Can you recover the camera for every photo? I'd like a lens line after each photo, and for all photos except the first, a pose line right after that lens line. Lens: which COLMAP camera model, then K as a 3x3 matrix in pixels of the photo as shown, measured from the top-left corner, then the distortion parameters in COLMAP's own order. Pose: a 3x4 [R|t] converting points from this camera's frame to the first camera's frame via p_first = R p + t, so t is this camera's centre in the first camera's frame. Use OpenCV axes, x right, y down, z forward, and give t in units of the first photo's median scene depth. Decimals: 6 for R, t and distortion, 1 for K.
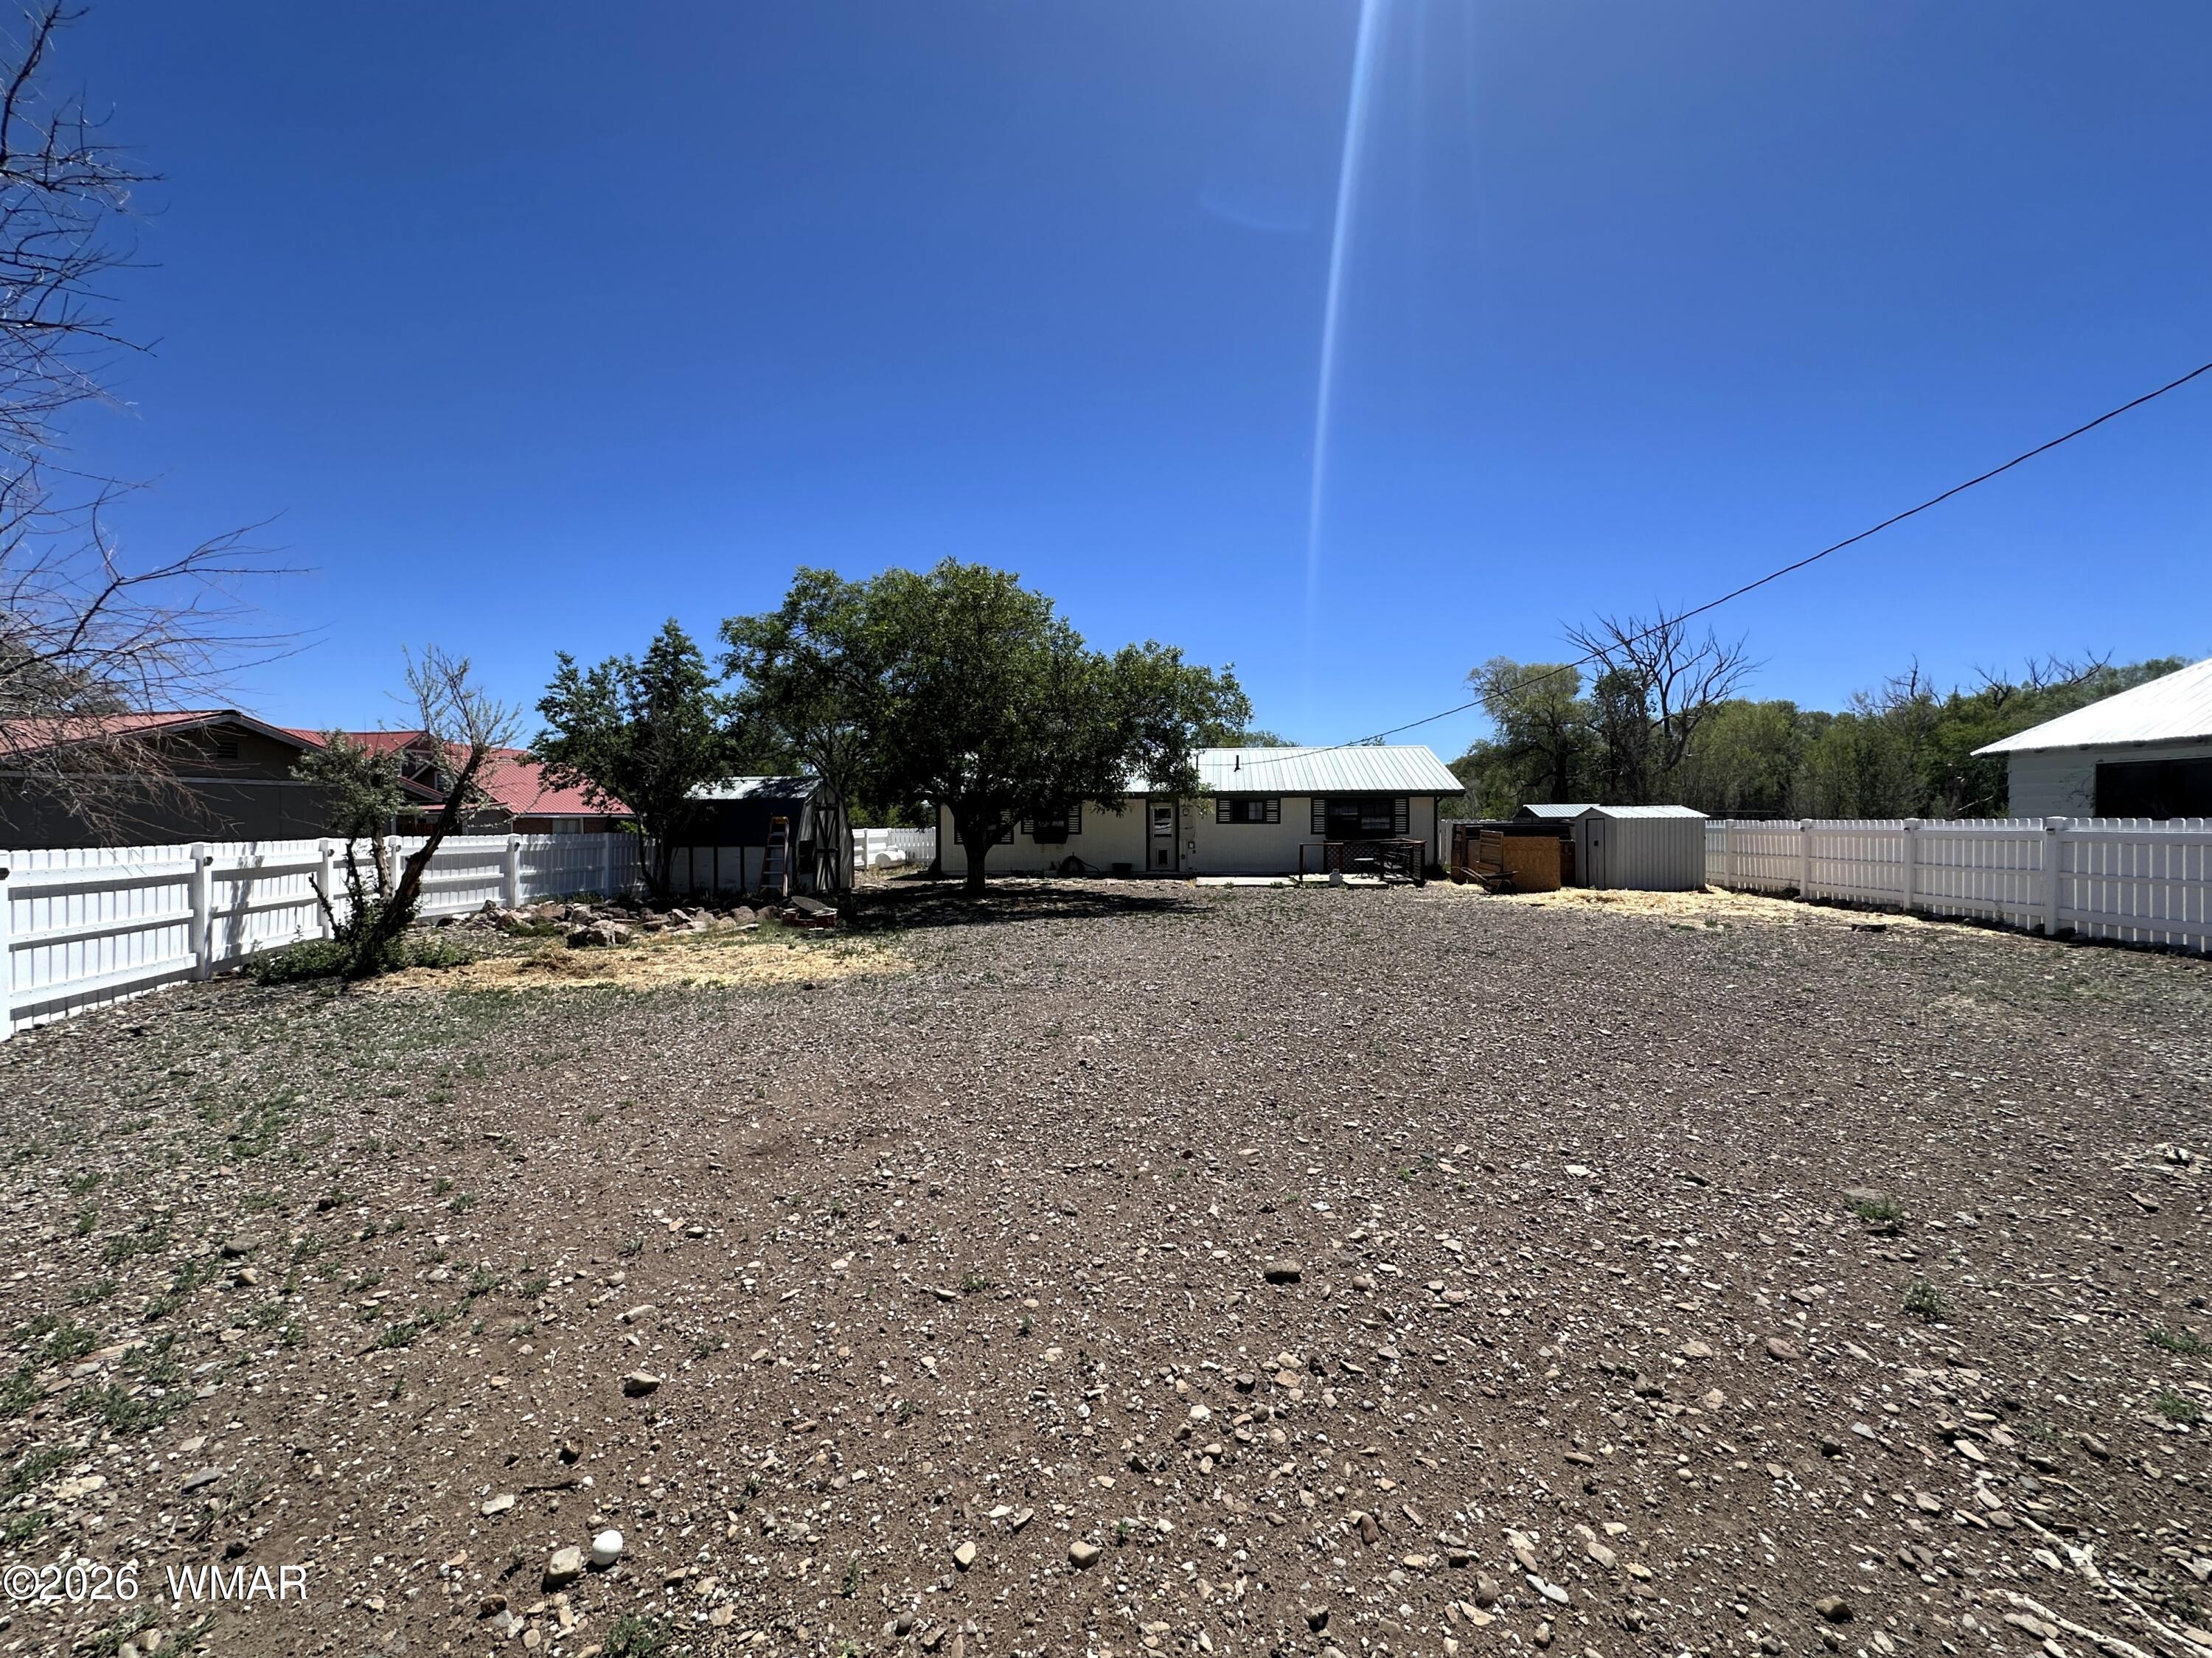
lens RADIAL K [[900.6, 0, 1106.0], [0, 900.6, 829.0], [0, 0, 1]] dist [0.001078, 0.000745]
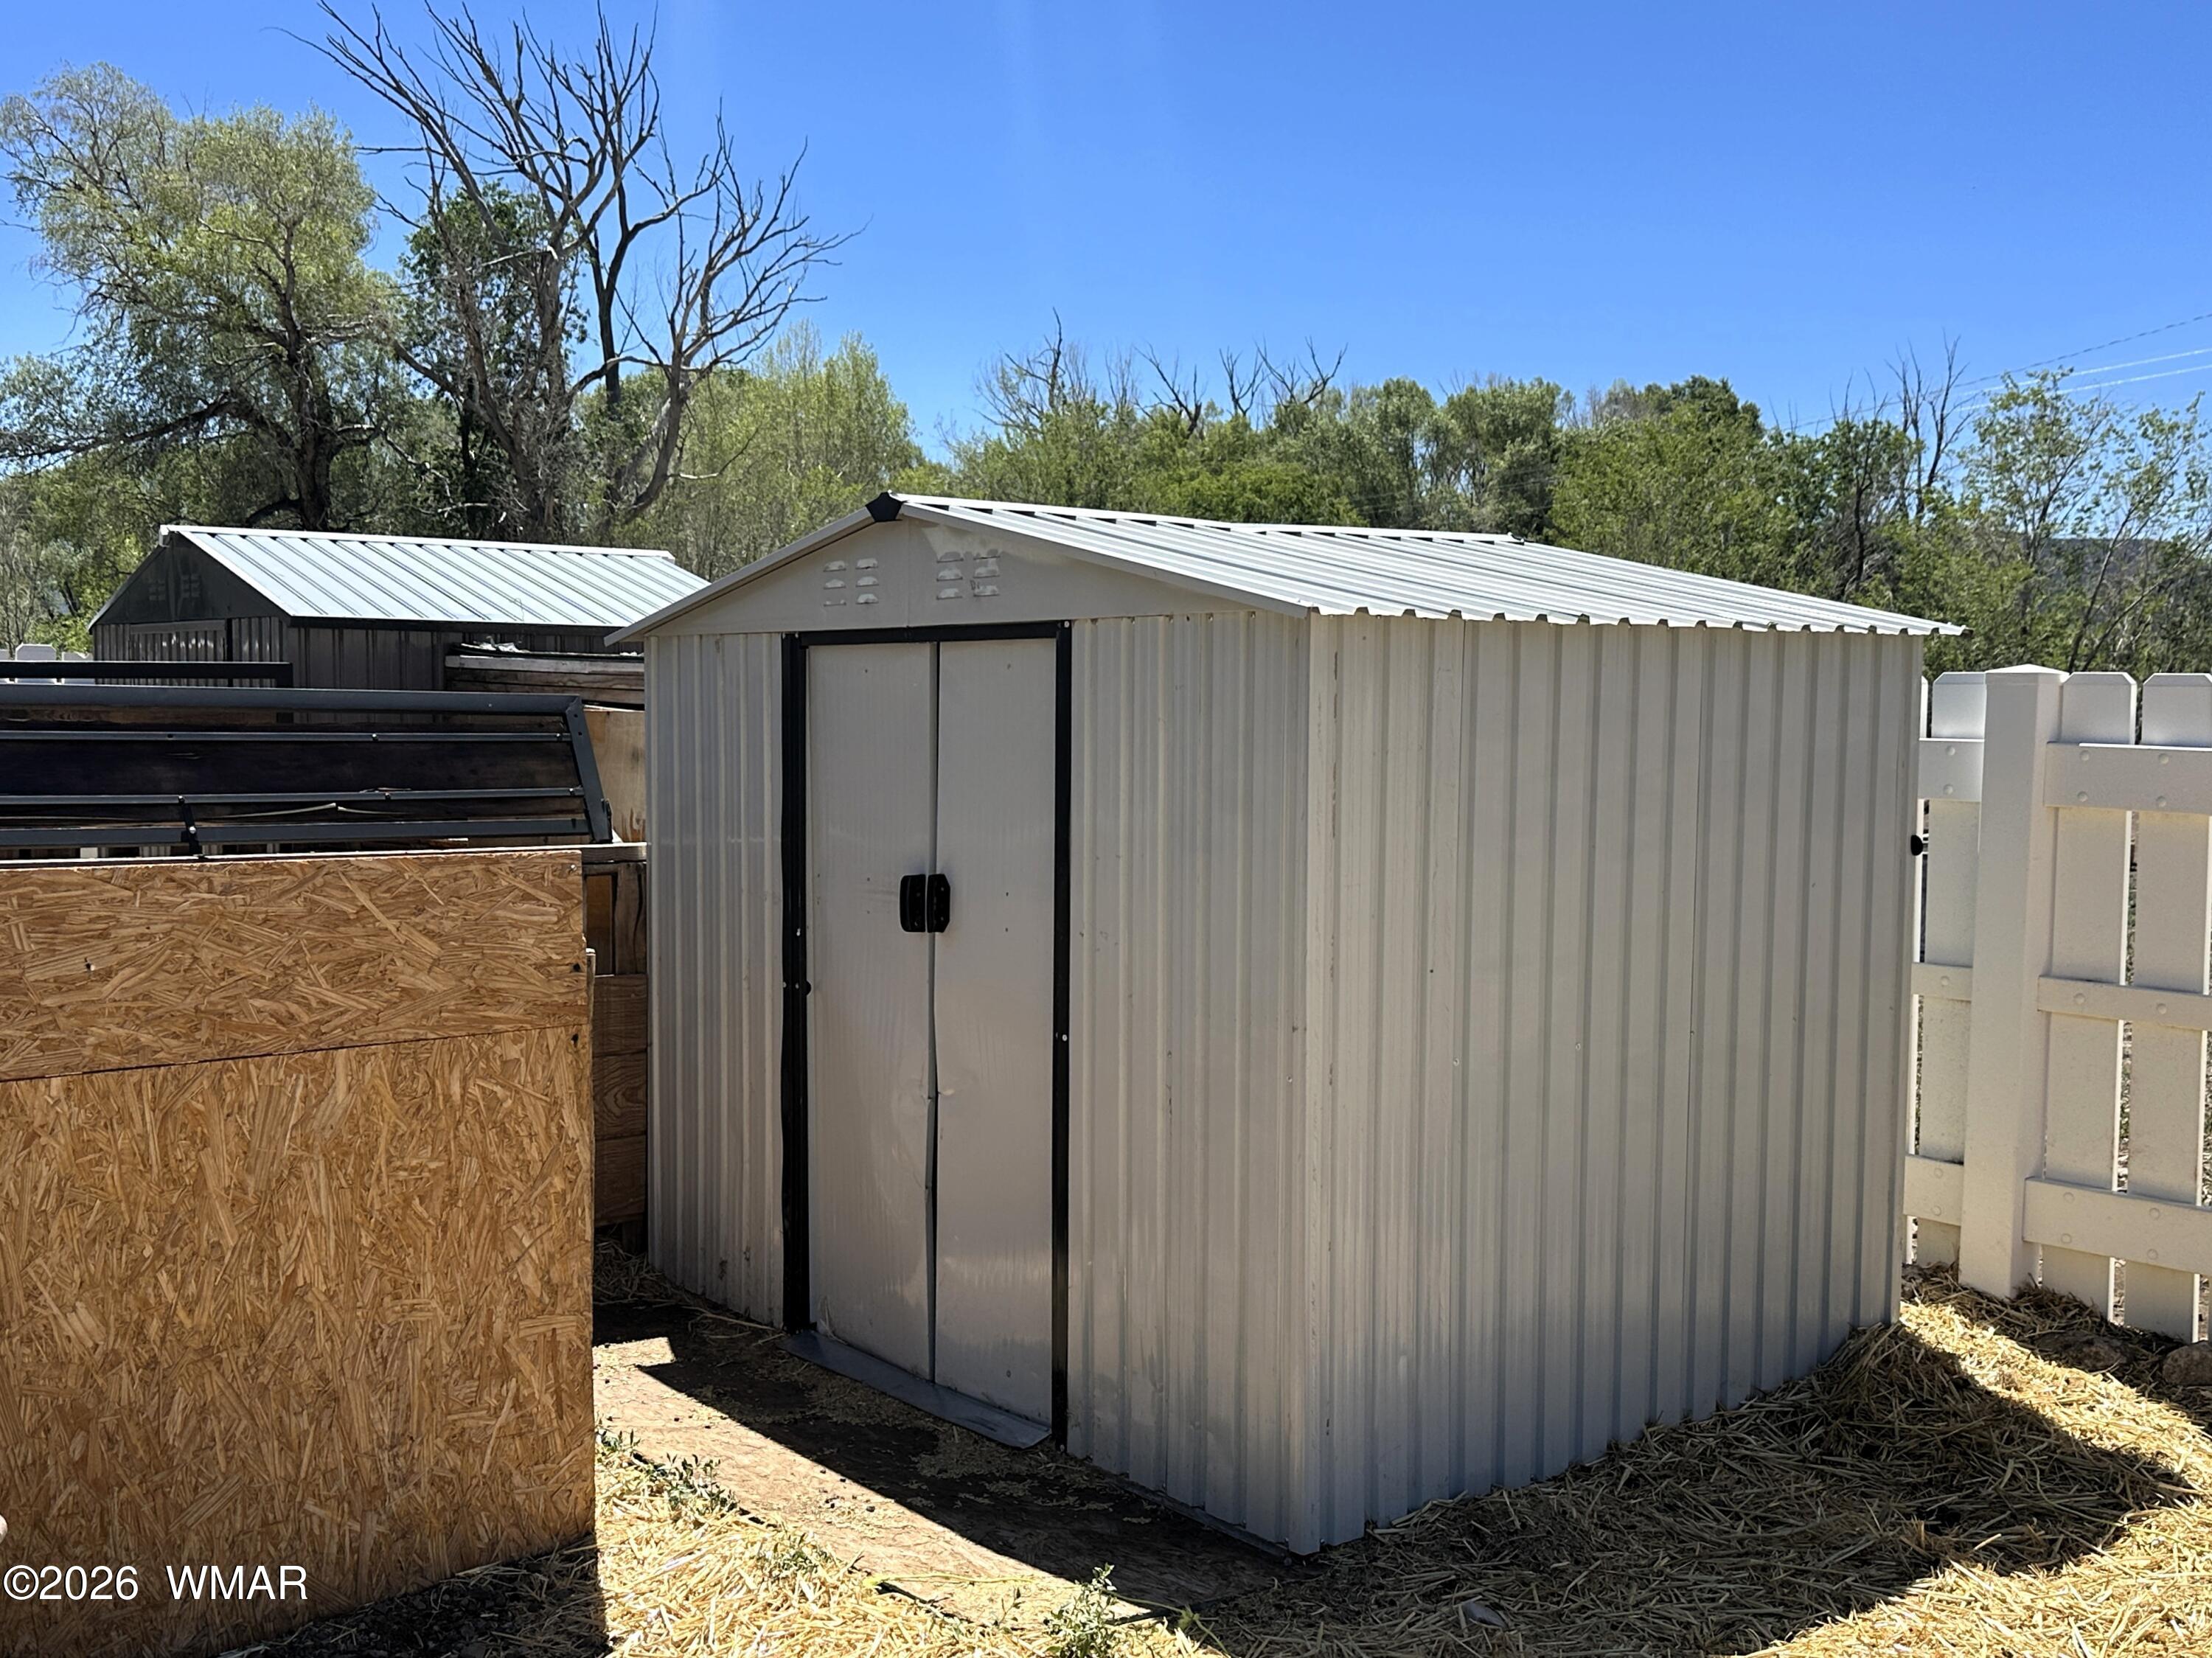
lens RADIAL K [[2281.1, 0, 1106.0], [0, 2281.1, 829.0], [0, 0, 1]] dist [-0.012468, -0.034698]
pose [[0.686150, -0.028077, 0.726918, 0.137515], [-0.014729, 0.998514, 0.052469, -0.000970], [-0.727311, -0.046709, 0.684717, 0.293300]]
